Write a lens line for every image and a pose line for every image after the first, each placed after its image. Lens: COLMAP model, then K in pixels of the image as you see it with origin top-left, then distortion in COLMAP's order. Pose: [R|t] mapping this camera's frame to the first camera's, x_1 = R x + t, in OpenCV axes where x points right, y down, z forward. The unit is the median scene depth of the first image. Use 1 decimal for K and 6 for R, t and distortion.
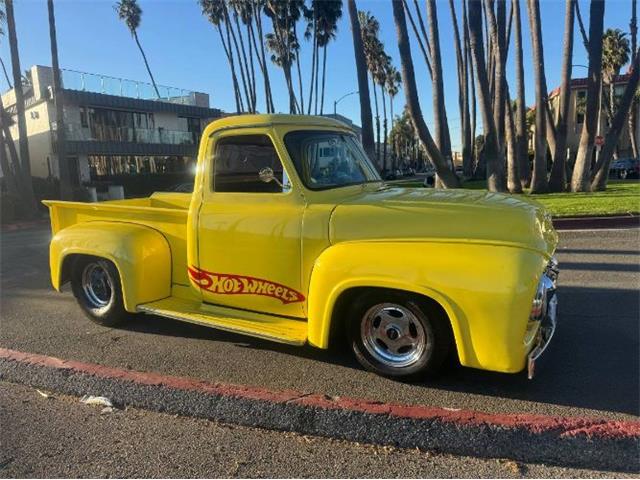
lens RADIAL K [[441.8, 0, 321.9], [0, 441.8, 248.9], [0, 0, 1]] dist [0.076282, -0.114559]
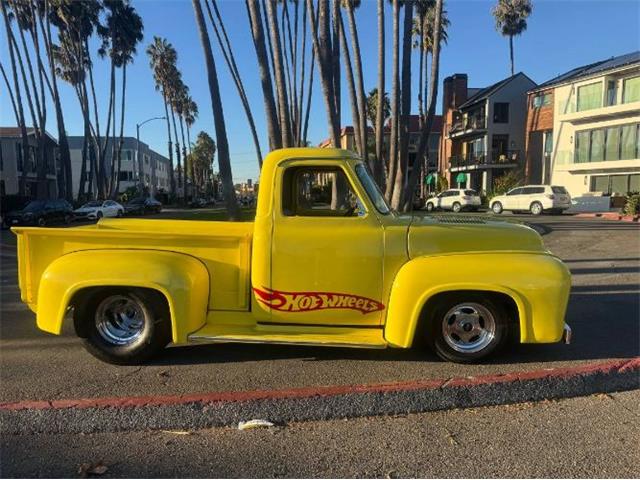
lens RADIAL K [[445.8, 0, 320.0], [0, 445.8, 240.0], [0, 0, 1]] dist [0.071715, -0.093893]
pose [[0.900891, -0.019003, 0.433630, -0.636125], [0.055678, 0.995847, -0.072034, 0.010873], [-0.430460, 0.089038, 0.898207, 0.001570]]
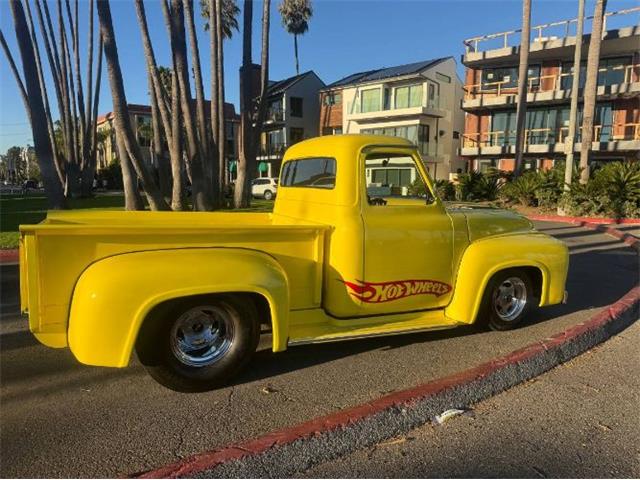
lens RADIAL K [[441.8, 0, 321.9], [0, 441.8, 248.9], [0, 0, 1]] dist [0.076282, -0.114559]
pose [[0.601300, -0.083112, 0.794689, -1.135269], [0.115315, 0.993190, 0.016620, -0.057175], [-0.790658, 0.081646, 0.606789, 0.474389]]
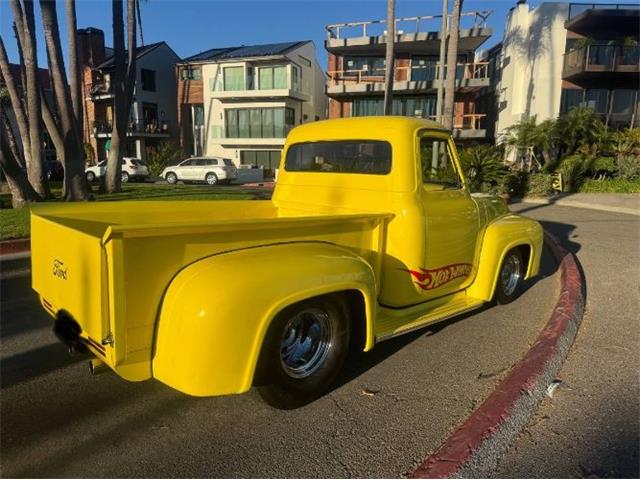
lens RADIAL K [[441.8, 0, 321.9], [0, 441.8, 248.9], [0, 0, 1]] dist [0.076282, -0.114559]
pose [[0.312539, -0.139545, 0.939599, -1.284953], [0.144221, 0.984654, 0.098265, -0.131445], [-0.938893, 0.104798, 0.327868, 0.903090]]
